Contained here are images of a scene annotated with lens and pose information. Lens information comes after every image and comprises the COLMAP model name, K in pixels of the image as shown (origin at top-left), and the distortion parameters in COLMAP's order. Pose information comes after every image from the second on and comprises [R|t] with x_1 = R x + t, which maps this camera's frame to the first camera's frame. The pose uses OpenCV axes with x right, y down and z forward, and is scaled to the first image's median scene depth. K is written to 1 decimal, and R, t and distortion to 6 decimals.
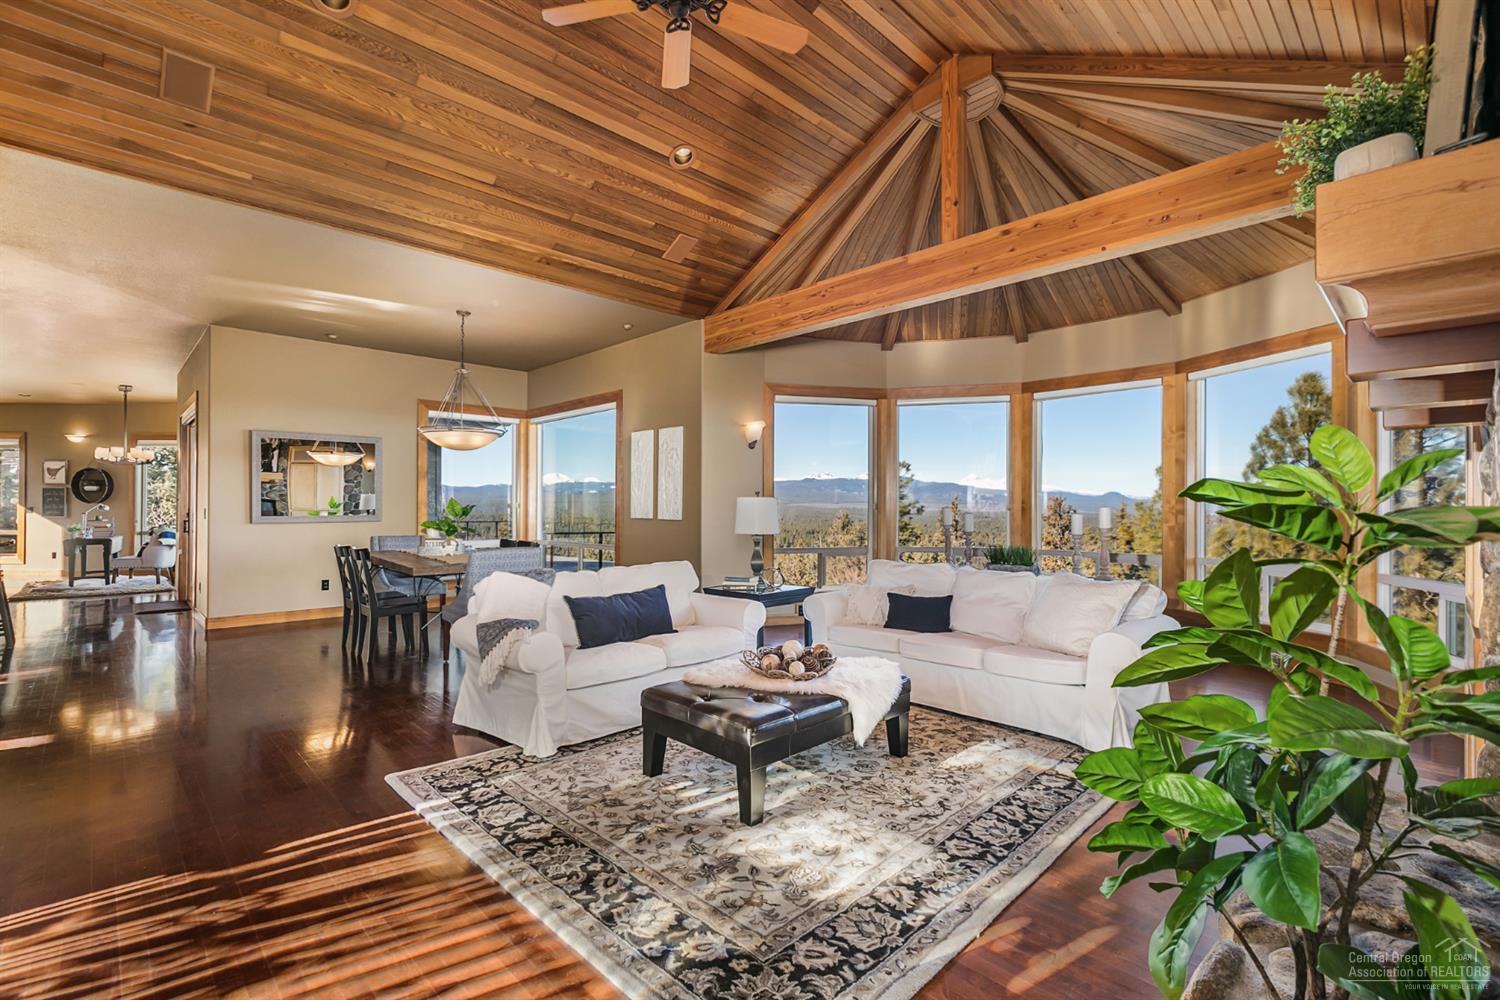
lens RADIAL K [[685.5, 0, 750.1], [0, 685.5, 503.9], [0, 0, 1]] dist [0.001890, 0.000101]
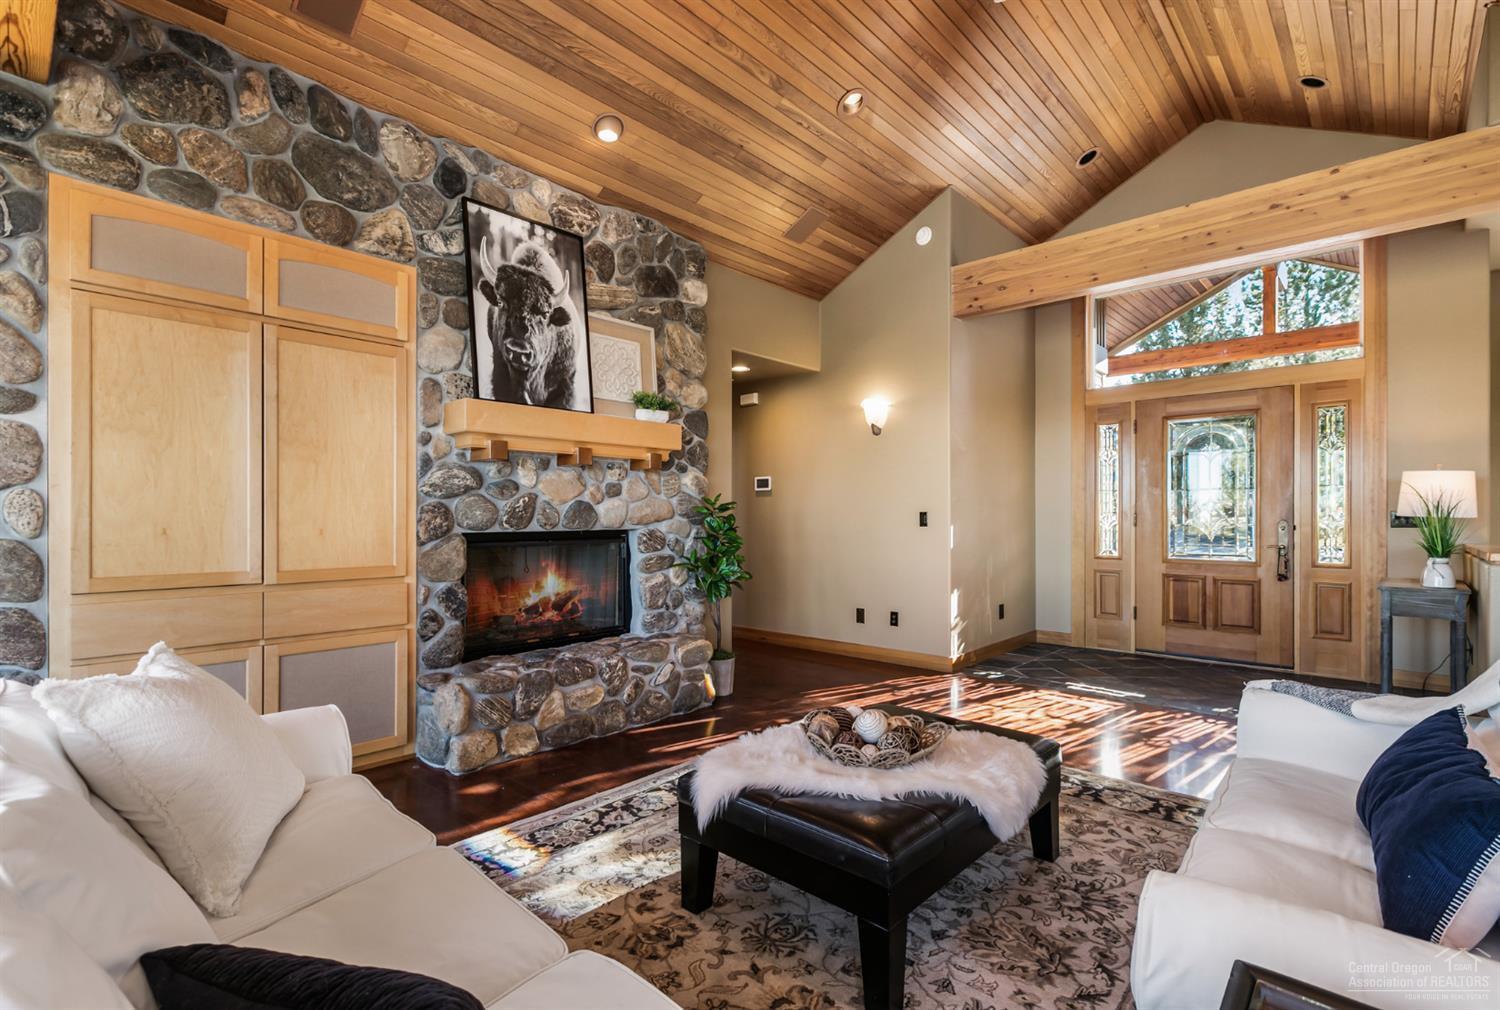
lens RADIAL K [[685.5, 0, 750.3], [0, 685.5, 509.6], [0, 0, 1]] dist [0.001890, 0.000101]
pose [[-0.998804, -0.004925, -0.048647, 0.246978], [-0.004542, 0.999958, -0.007976, 0.027598], [0.048684, -0.007746, -0.998784, 1.970937]]
